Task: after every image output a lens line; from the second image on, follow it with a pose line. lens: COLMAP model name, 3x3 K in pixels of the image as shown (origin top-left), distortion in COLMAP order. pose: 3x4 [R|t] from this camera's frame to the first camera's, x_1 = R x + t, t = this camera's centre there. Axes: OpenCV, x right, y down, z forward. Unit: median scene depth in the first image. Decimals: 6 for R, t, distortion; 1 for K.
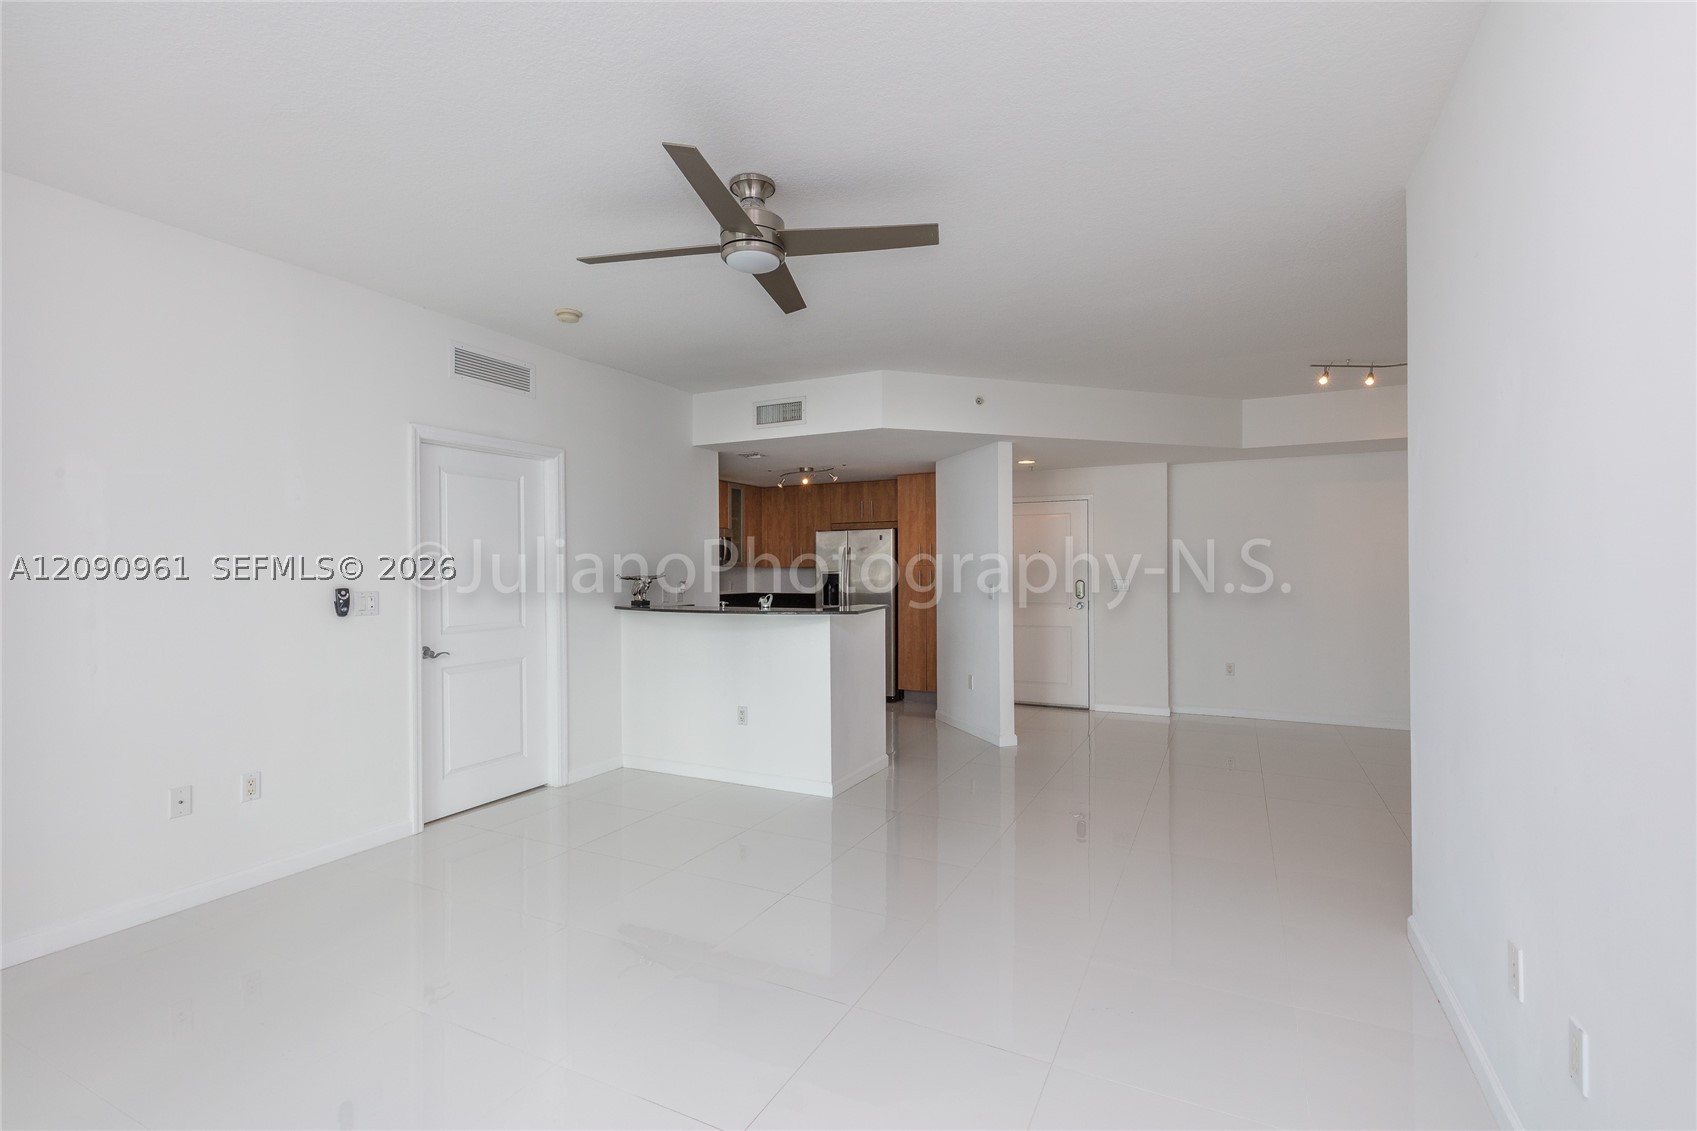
lens RADIAL K [[758.0, 0, 849.0], [0, 758.0, 569.4], [0, 0, 1]] dist [0.003837, -0.000751]
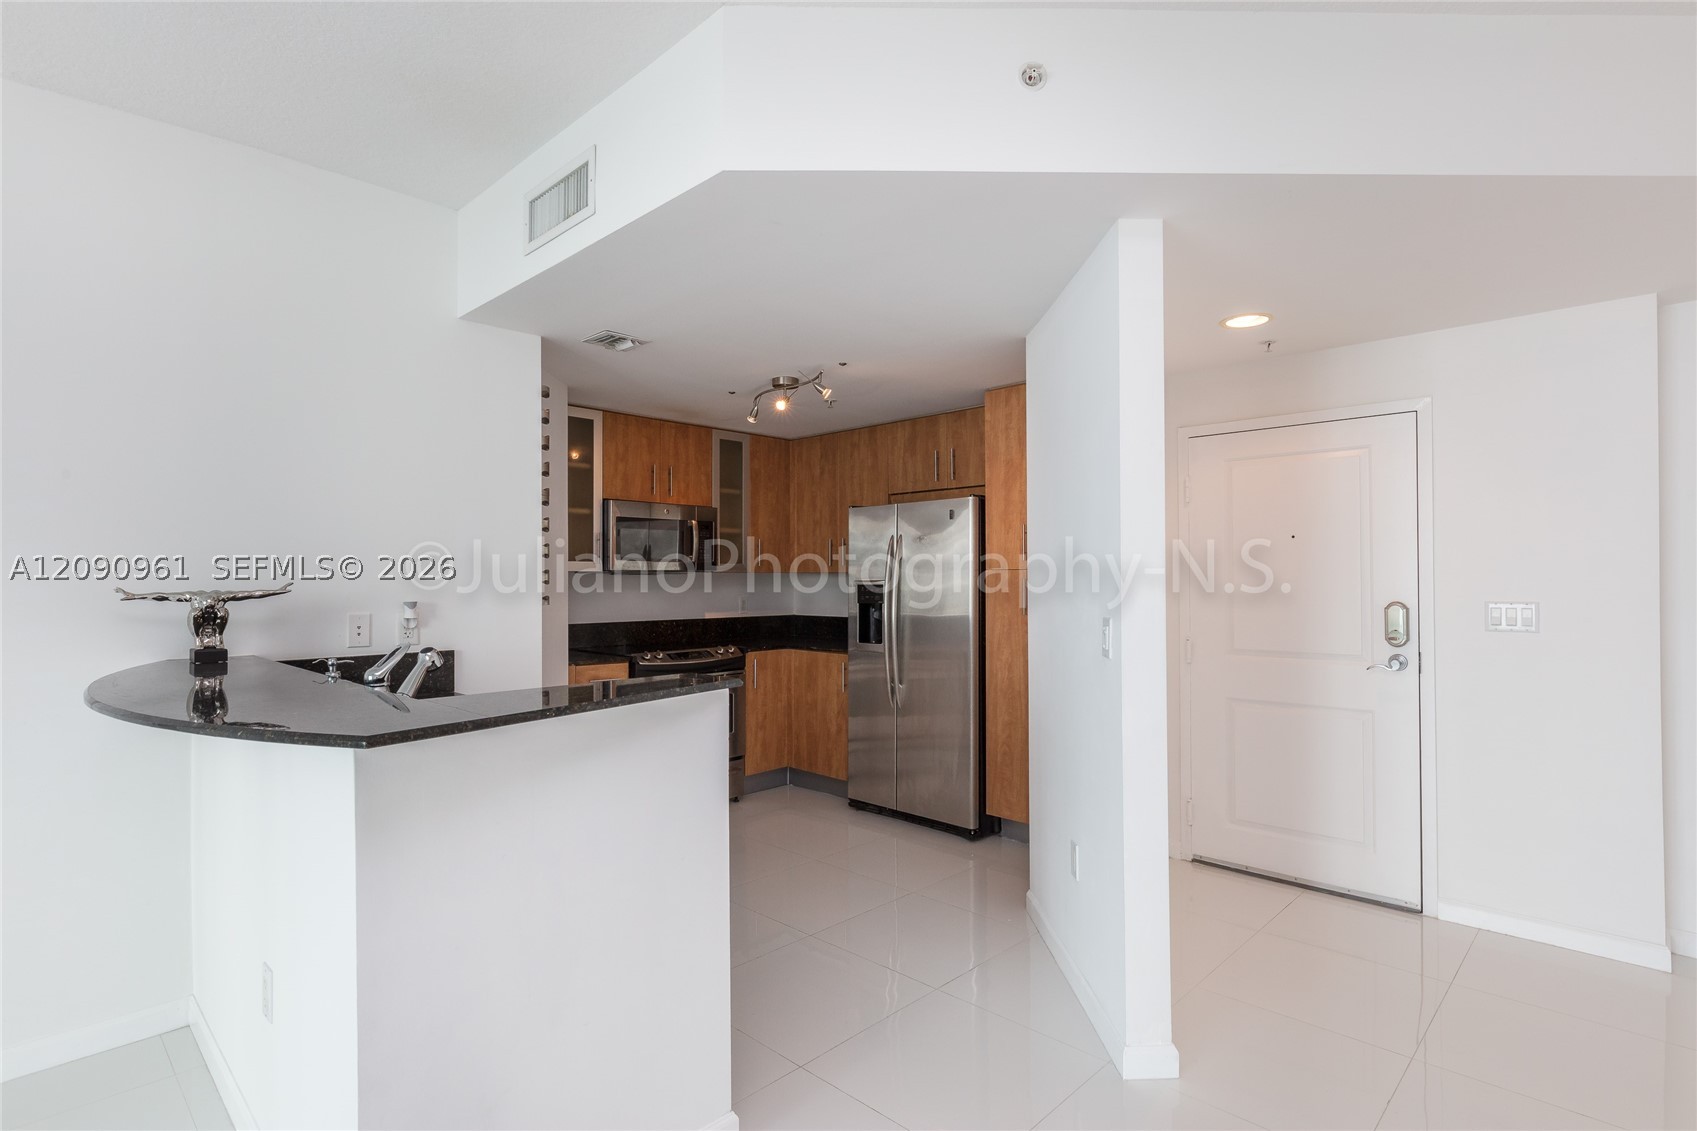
lens RADIAL K [[837.0, 0, 843.4], [0, 837.0, 570.9], [0, 0, 1]] dist [-0.004966, -0.001145]
pose [[0.952887, -0.000727, -0.303326, 0.158742], [-0.001177, 0.999981, -0.006093, -0.000422], [0.303325, 0.006163, 0.952867, 0.483866]]
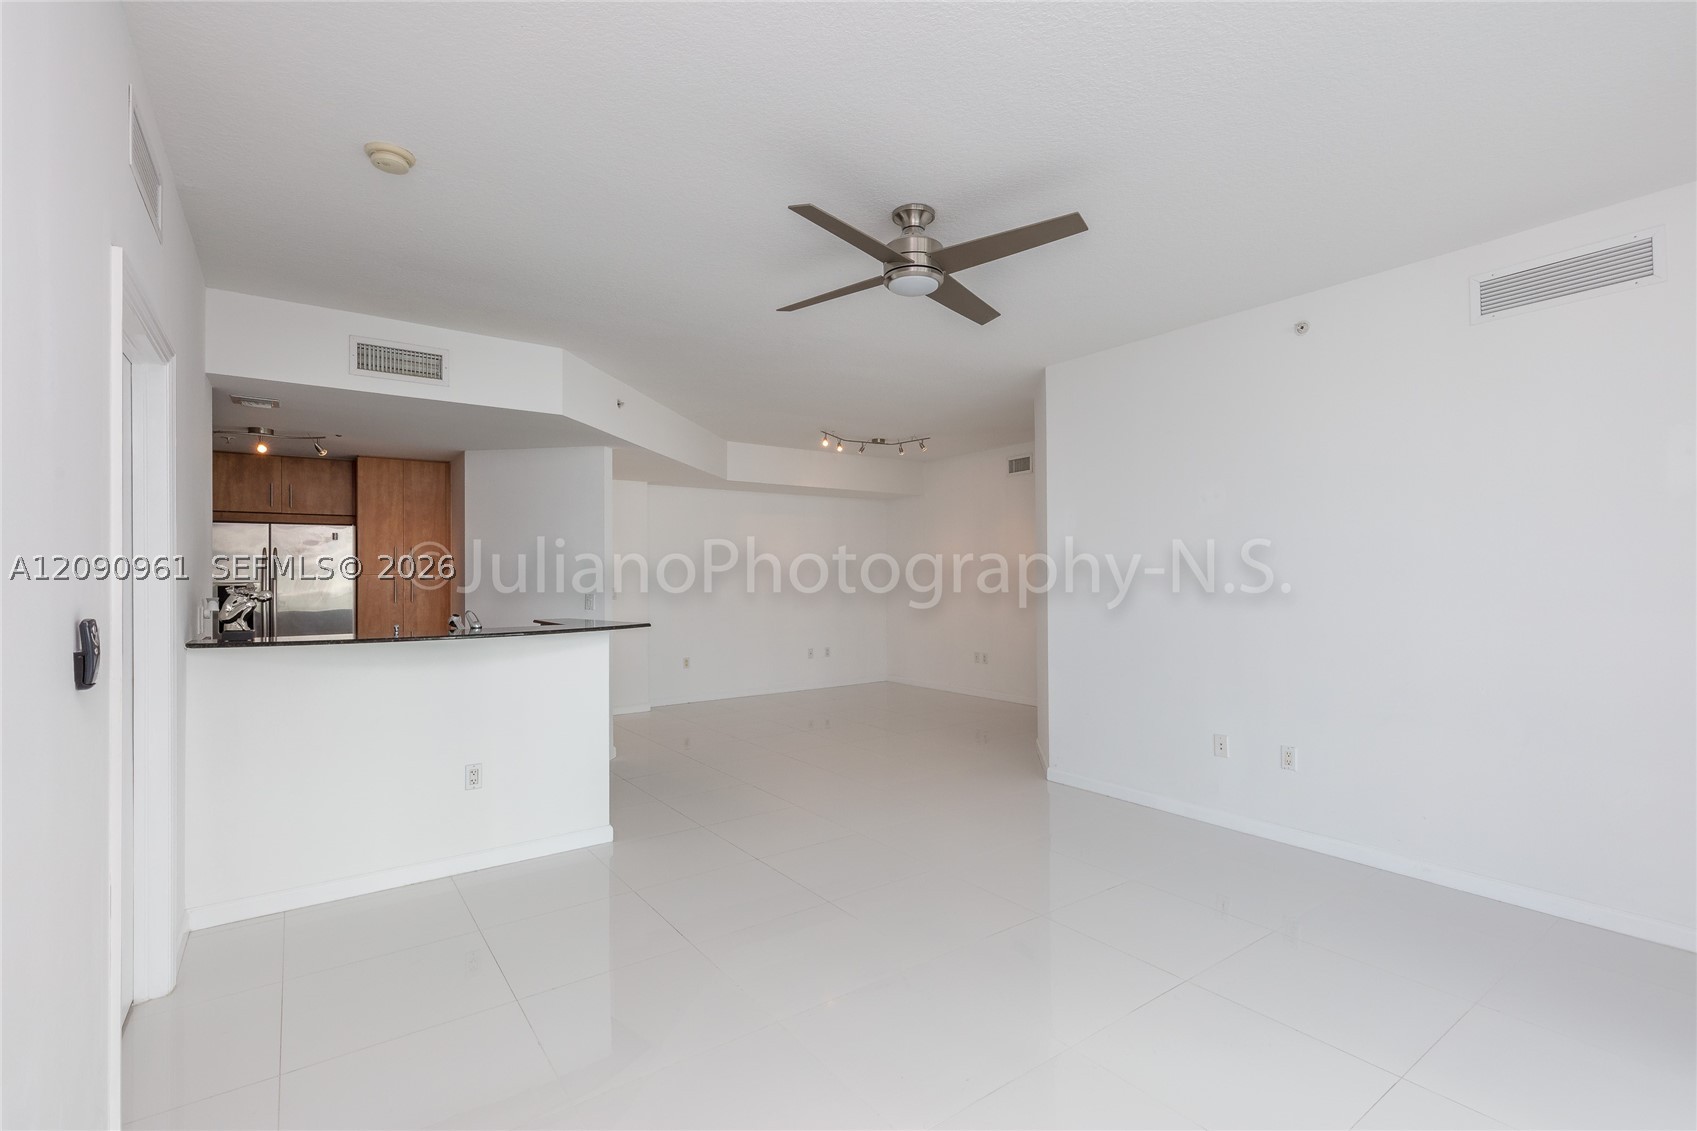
lens RADIAL K [[758.0, 0, 849.0], [0, 758.0, 569.4], [0, 0, 1]] dist [0.003837, -0.000751]
pose [[0.459004, 0.010750, 0.888369, -0.428094], [0.003049, 0.999902, -0.013676, 0.002454], [-0.888429, 0.008986, 0.458926, 0.230239]]
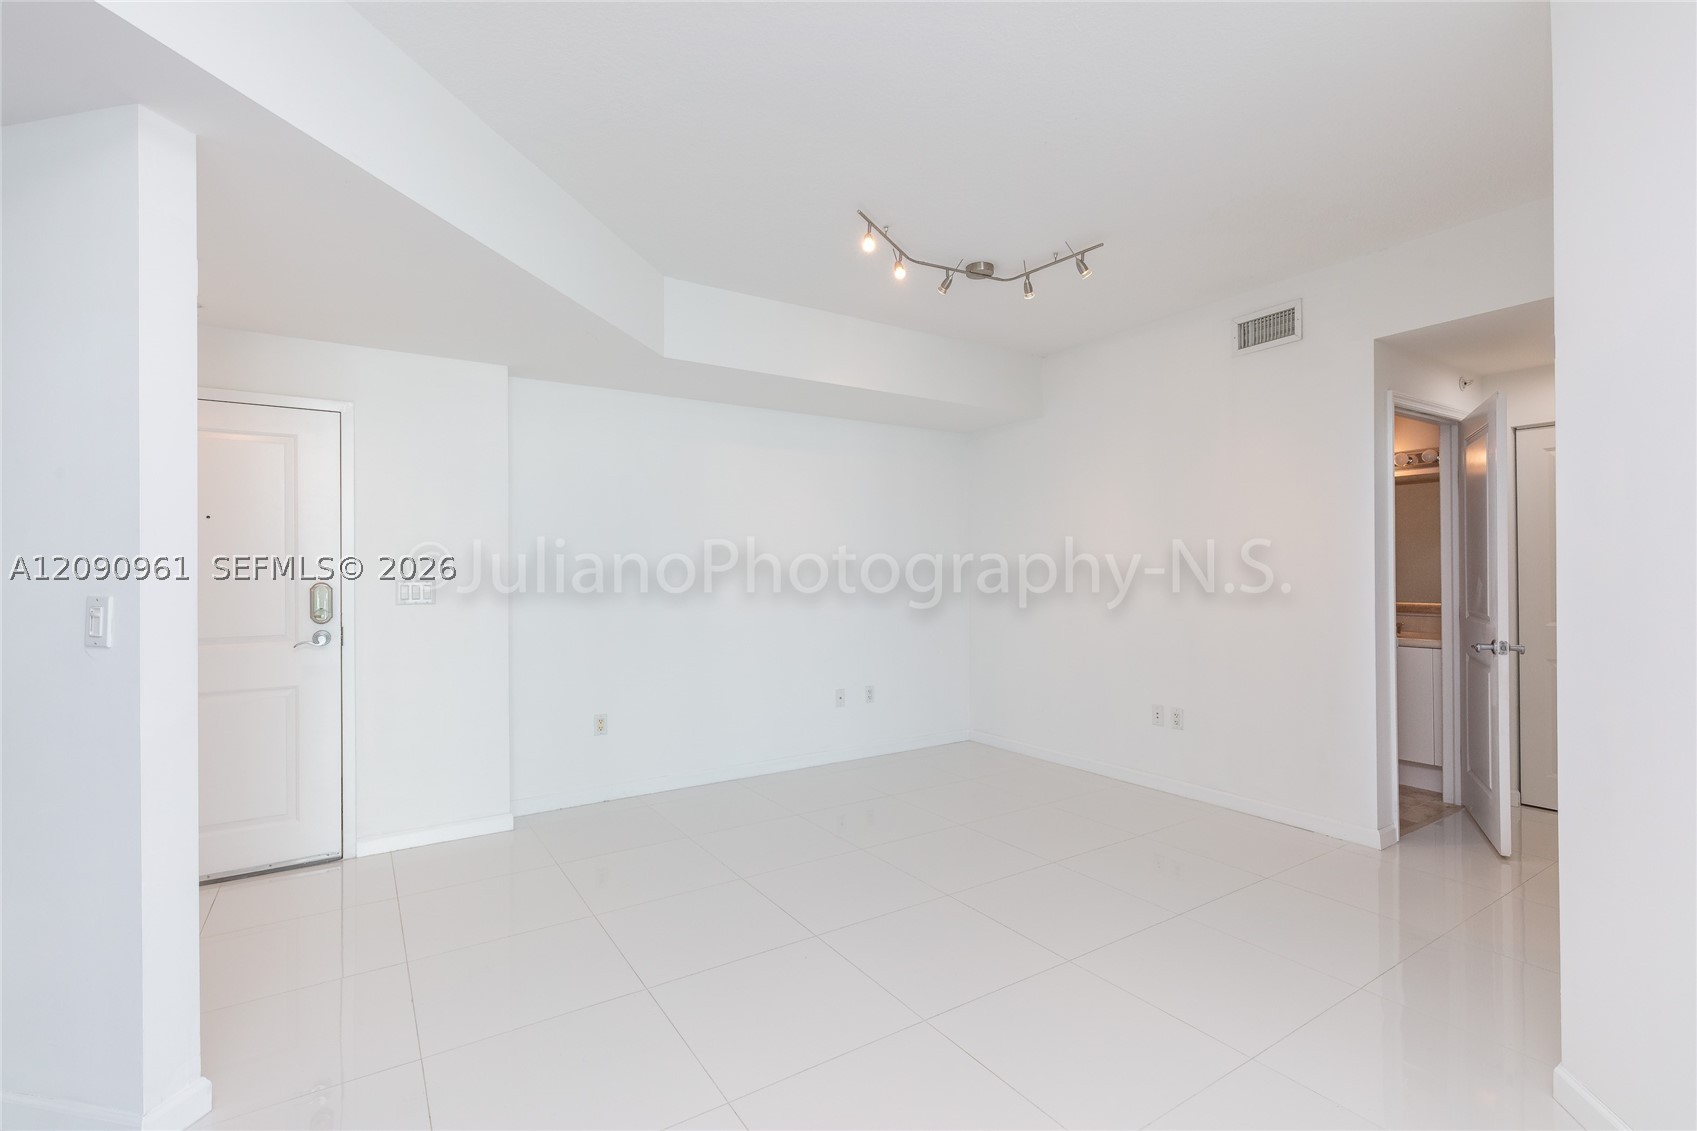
lens RADIAL K [[758.0, 0, 849.0], [0, 758.0, 569.4], [0, 0, 1]] dist [0.003837, -0.000751]
pose [[0.503652, 0.005359, 0.863890, 0.069438], [0.002204, 0.999970, -0.007488, 0.010149], [-0.863904, 0.005675, 0.503625, 0.510094]]
